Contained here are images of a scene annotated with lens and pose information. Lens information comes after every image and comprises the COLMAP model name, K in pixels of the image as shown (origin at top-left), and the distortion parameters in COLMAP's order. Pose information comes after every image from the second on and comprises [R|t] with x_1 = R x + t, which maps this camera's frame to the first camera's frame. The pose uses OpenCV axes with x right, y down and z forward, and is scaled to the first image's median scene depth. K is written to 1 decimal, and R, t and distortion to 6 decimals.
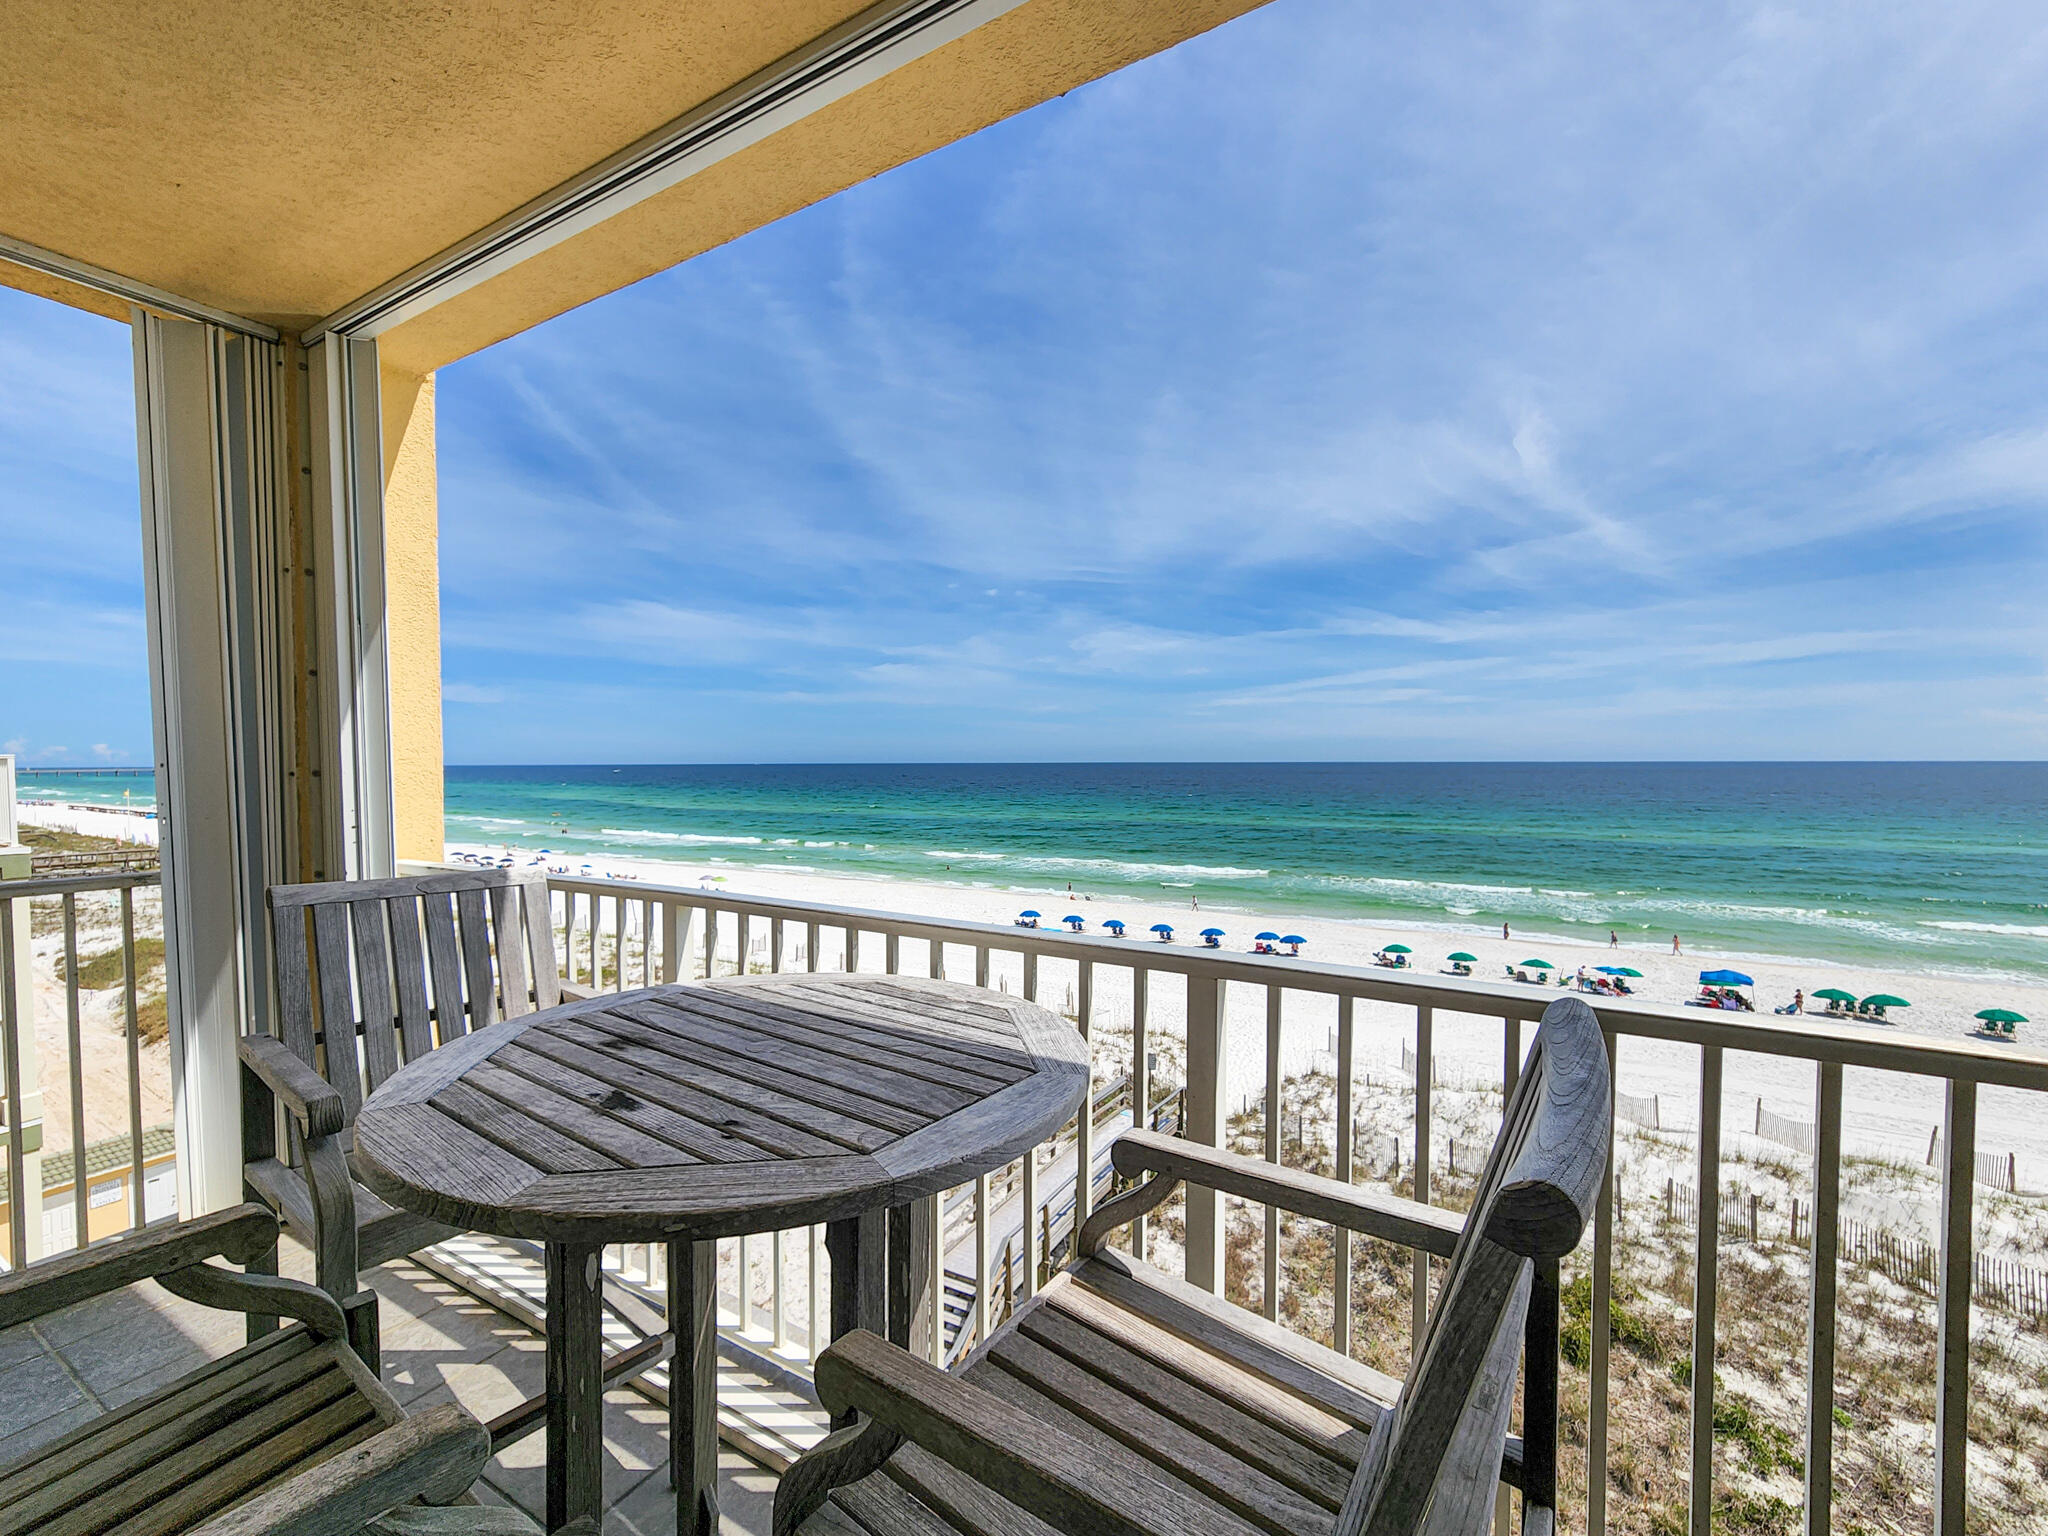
lens RADIAL K [[873.5, 0, 1025.6], [0, 873.5, 800.7], [0, 0, 1]] dist [-0.001197, -0.001145]
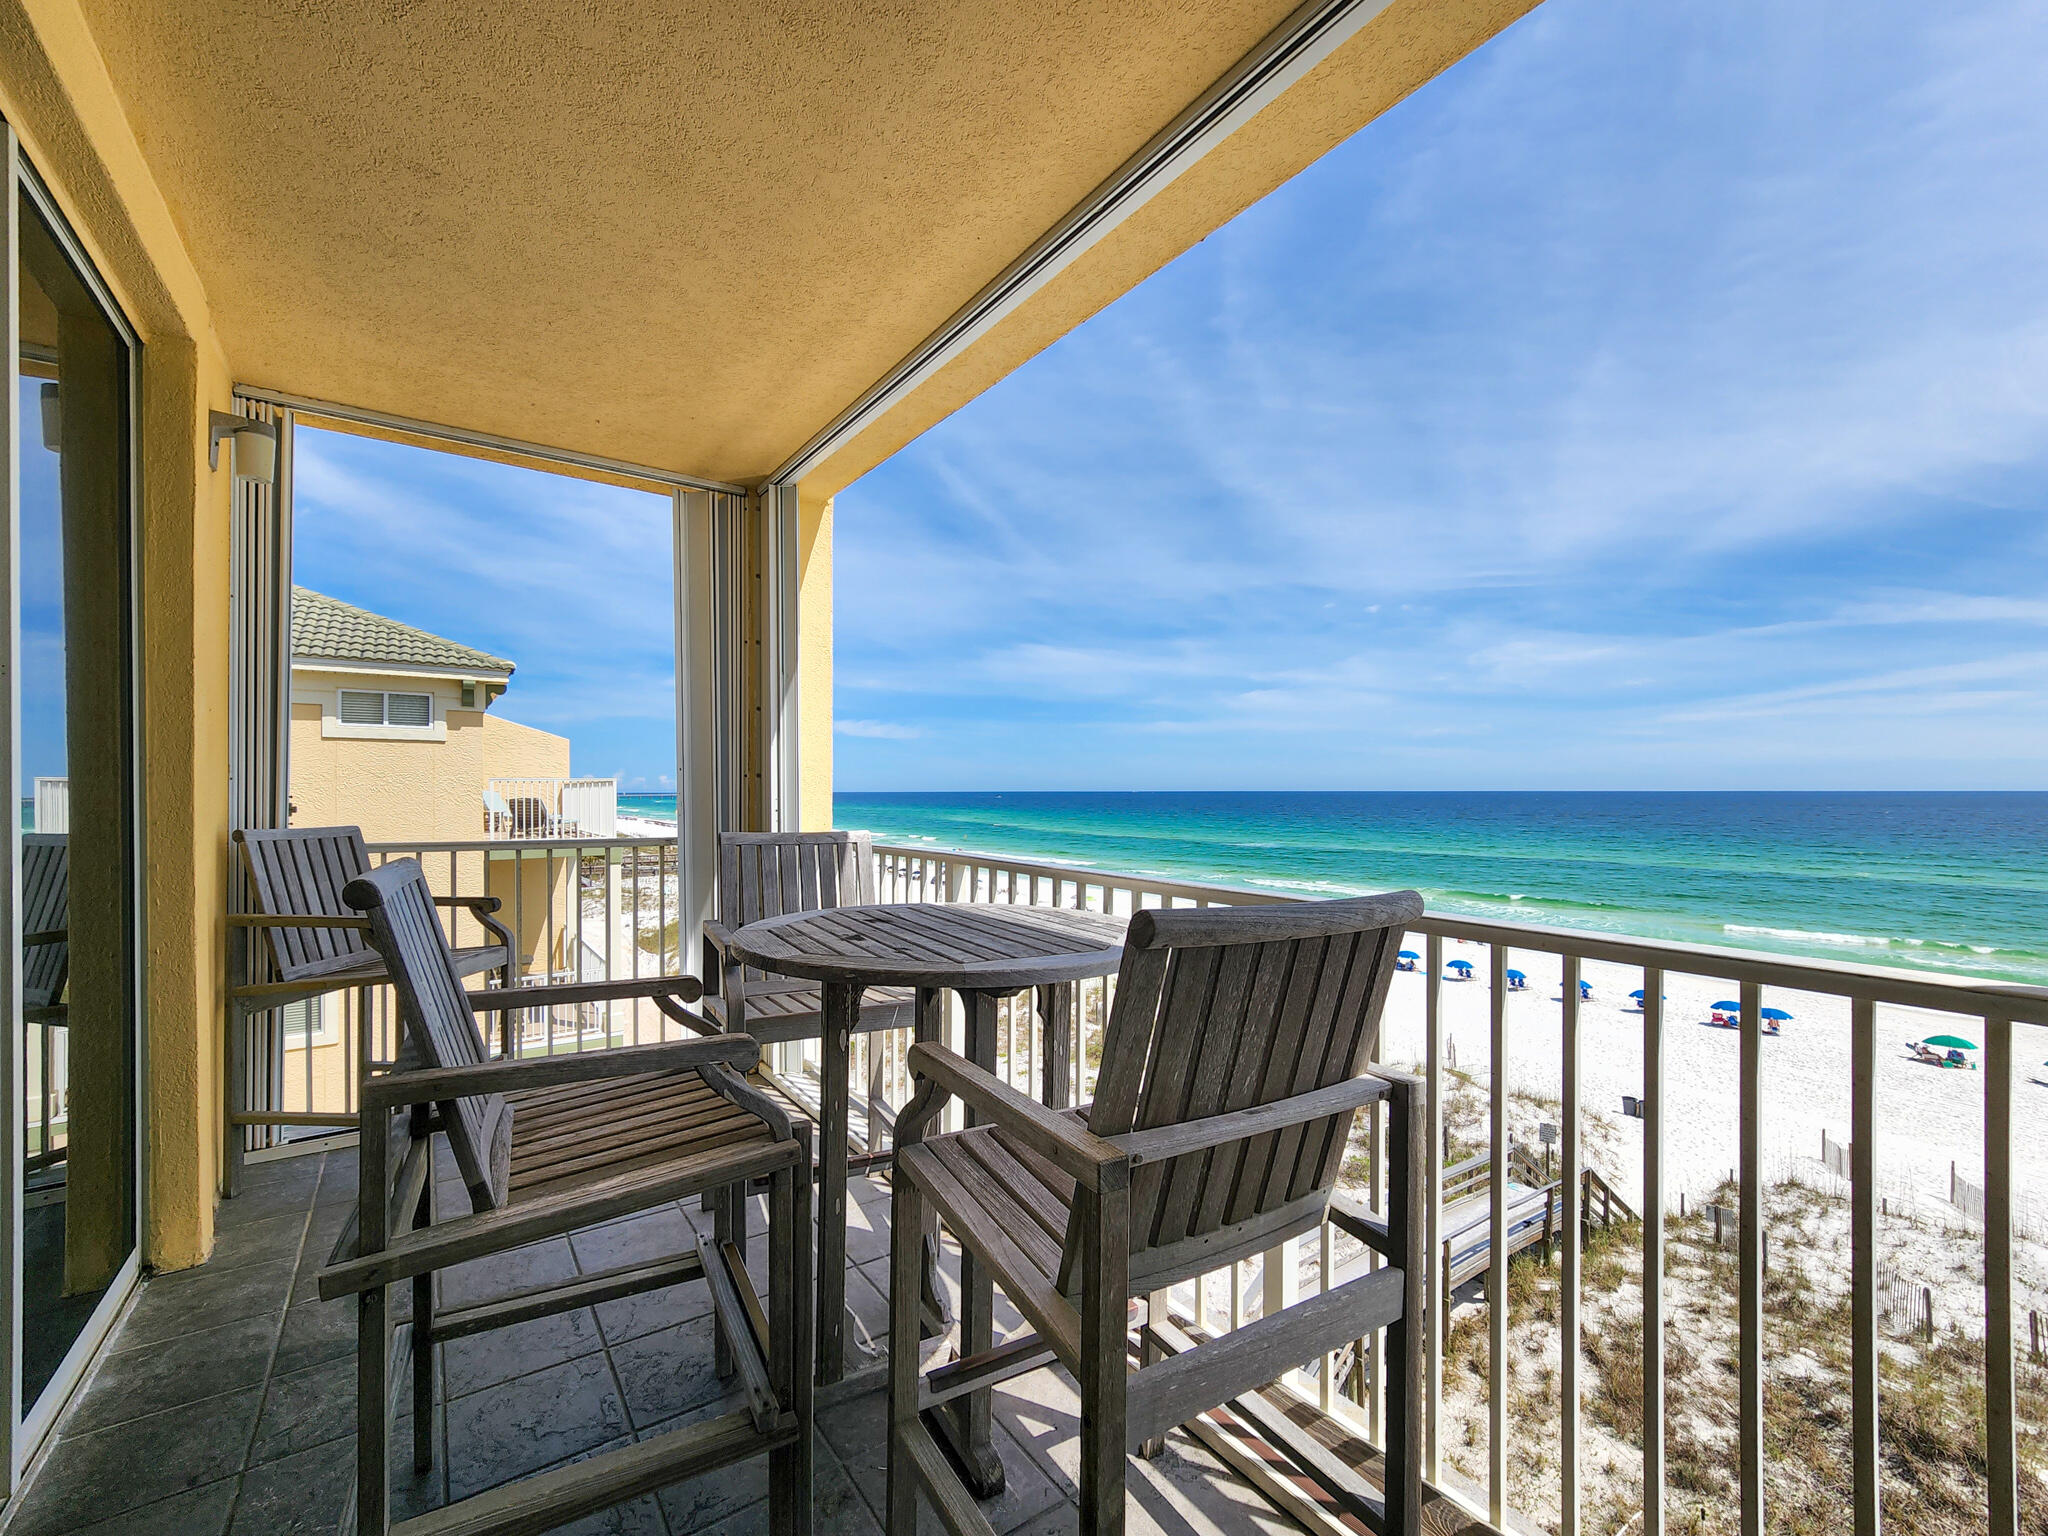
lens RADIAL K [[868.4, 0, 1011.2], [0, 868.4, 807.4], [0, 0, 1]] dist [-0.000295, 0.000209]
pose [[0.907252, 0.010514, -0.420457, 0.018619], [-0.020812, 0.999585, -0.019912, 0.003949], [0.420073, 0.026815, 0.907094, -0.015228]]
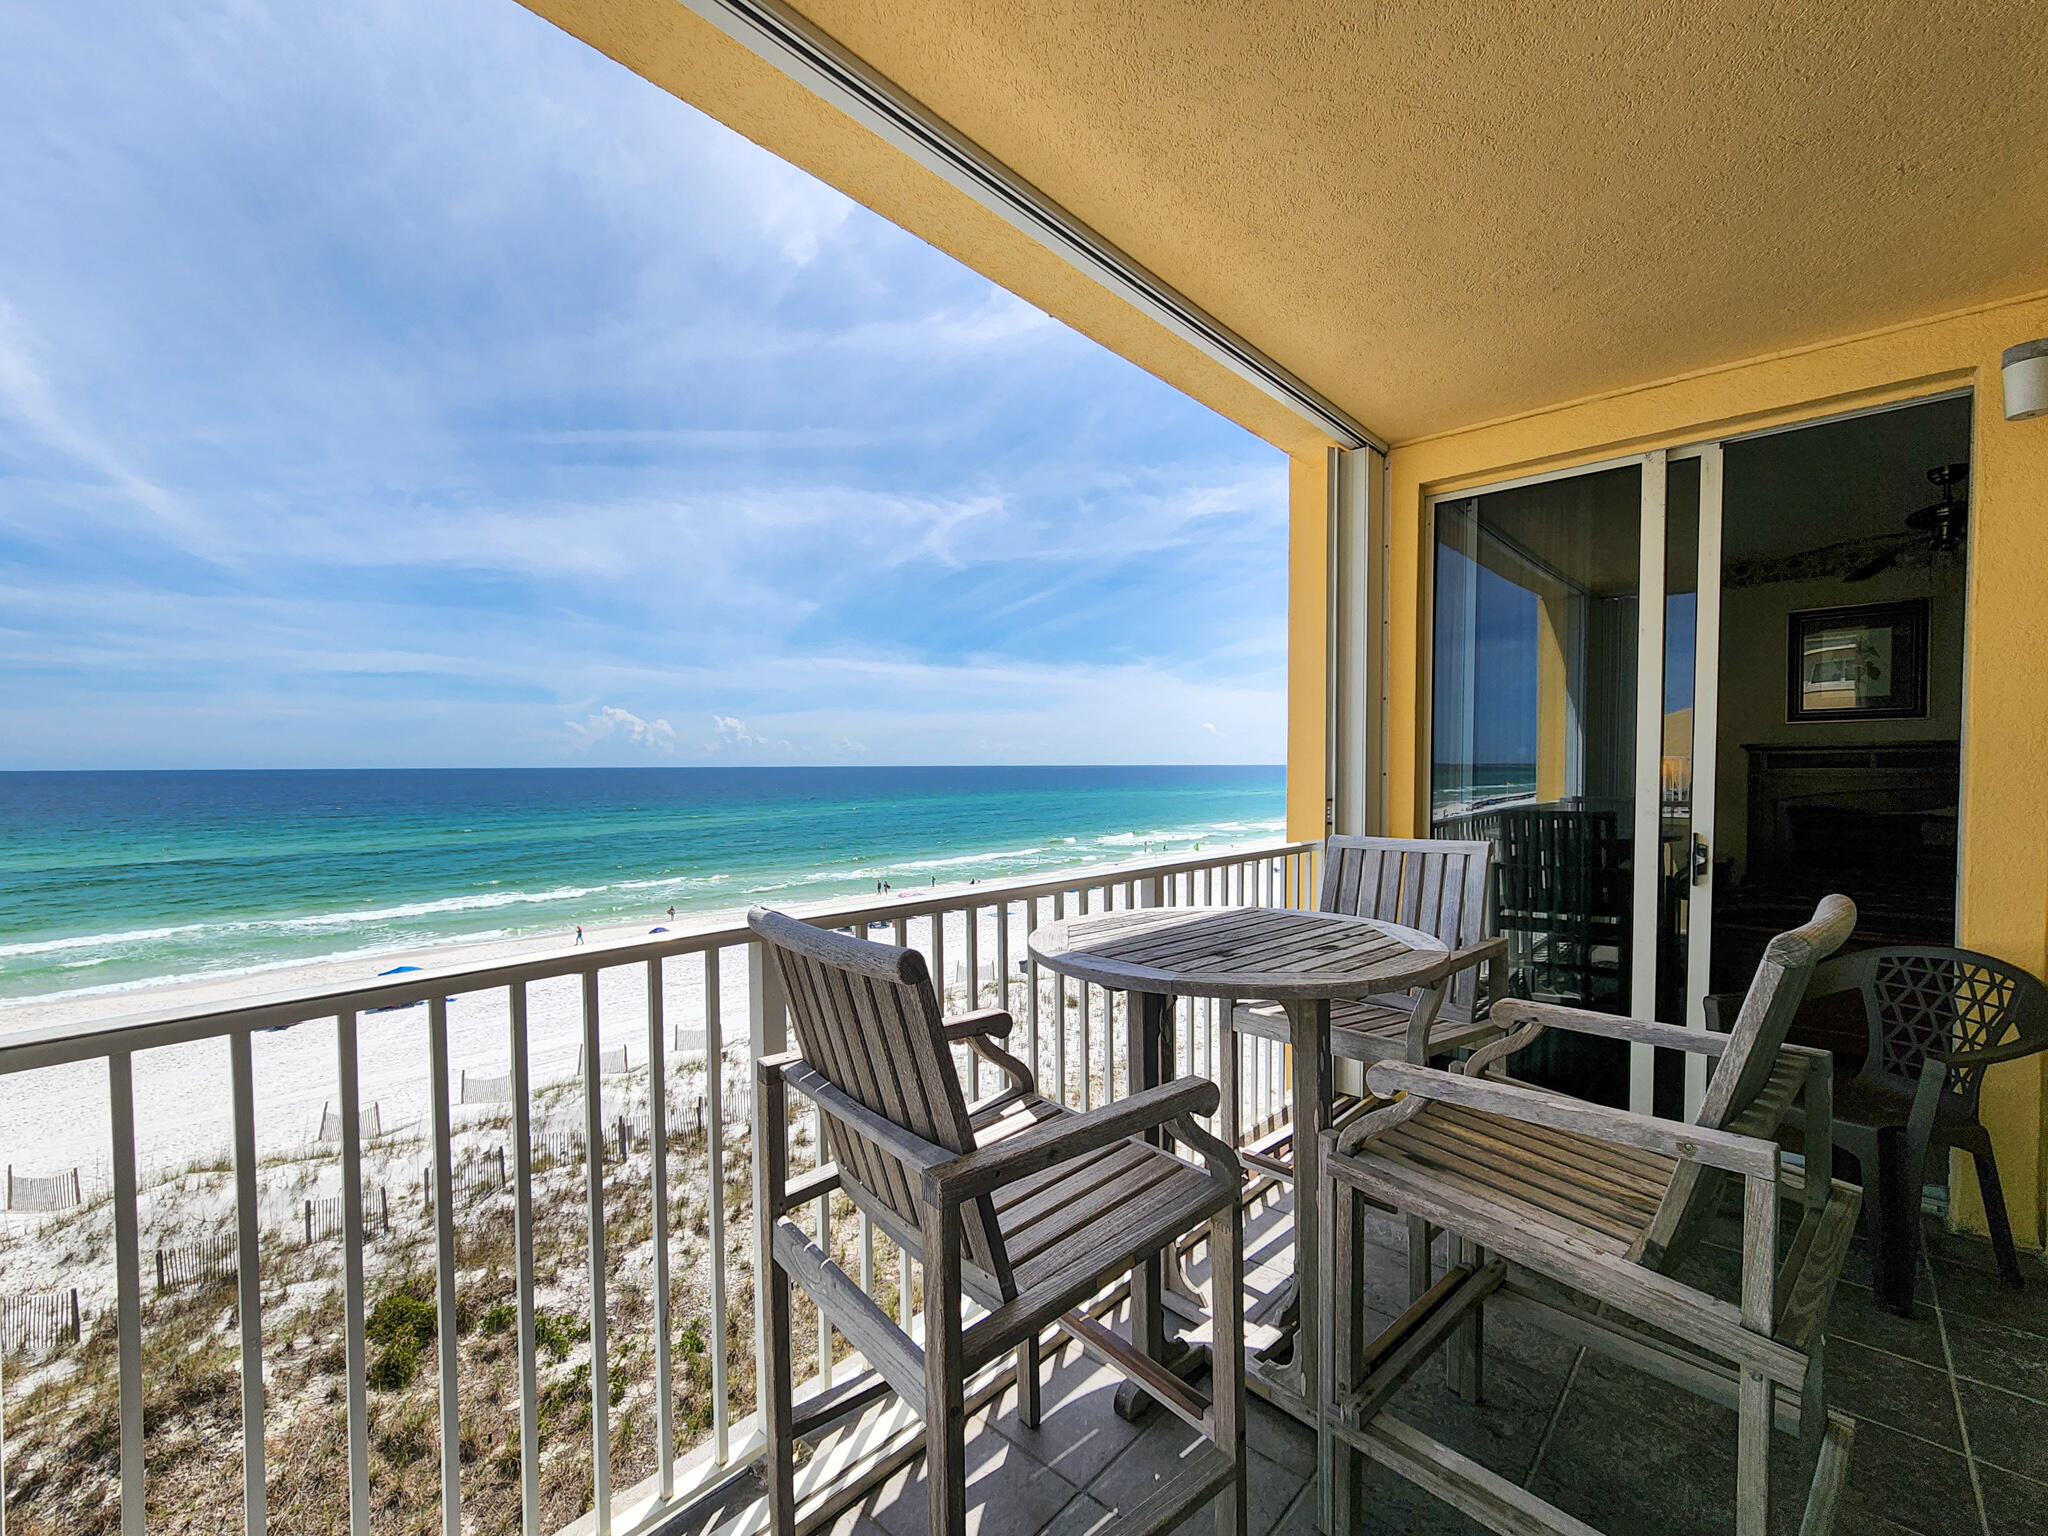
lens RADIAL K [[874.3, 0, 1009.3], [0, 874.3, 822.9], [0, 0, 1]] dist [0.020807, 0.000270]
pose [[0.224316, -0.064744, 0.972363, -0.092665], [0.049812, 0.997248, 0.054910, -0.005254], [-0.973243, 0.036118, 0.226924, 0.046419]]
